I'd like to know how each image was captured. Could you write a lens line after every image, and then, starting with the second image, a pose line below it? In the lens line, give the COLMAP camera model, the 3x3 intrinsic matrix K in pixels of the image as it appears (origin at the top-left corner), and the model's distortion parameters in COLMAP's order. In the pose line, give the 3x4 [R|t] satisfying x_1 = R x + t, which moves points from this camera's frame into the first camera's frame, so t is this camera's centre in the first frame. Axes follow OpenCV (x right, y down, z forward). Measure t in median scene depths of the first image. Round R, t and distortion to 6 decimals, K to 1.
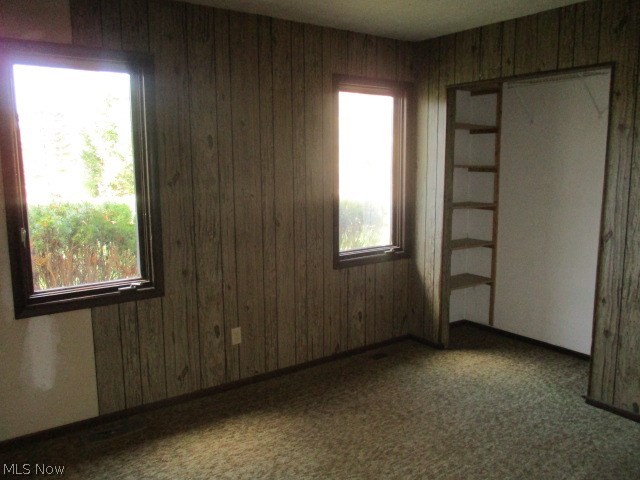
lens RADIAL K [[536.0, 0, 320.3], [0, 536.0, 240.2], [0, 0, 1]] dist [-0.041834, 0.007352]
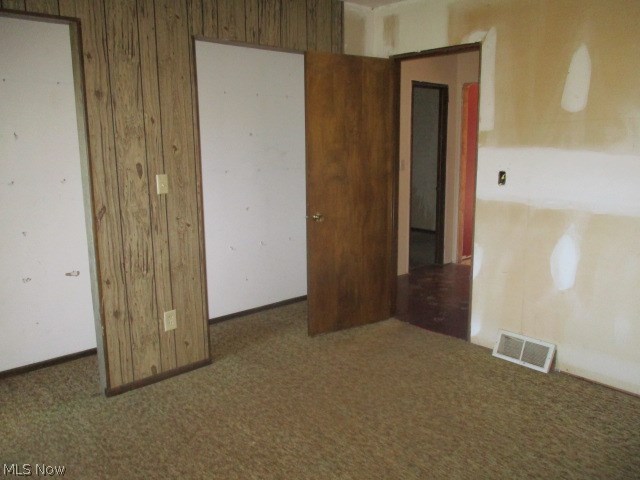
lens RADIAL K [[536.0, 0, 320.4], [0, 536.0, 239.9], [0, 0, 1]] dist [-0.041834, 0.007352]
pose [[-0.125118, -0.176979, 0.976229, -0.418128], [0.156589, 0.968106, 0.195575, -0.083492], [-0.979707, 0.177337, -0.093415, 0.721775]]
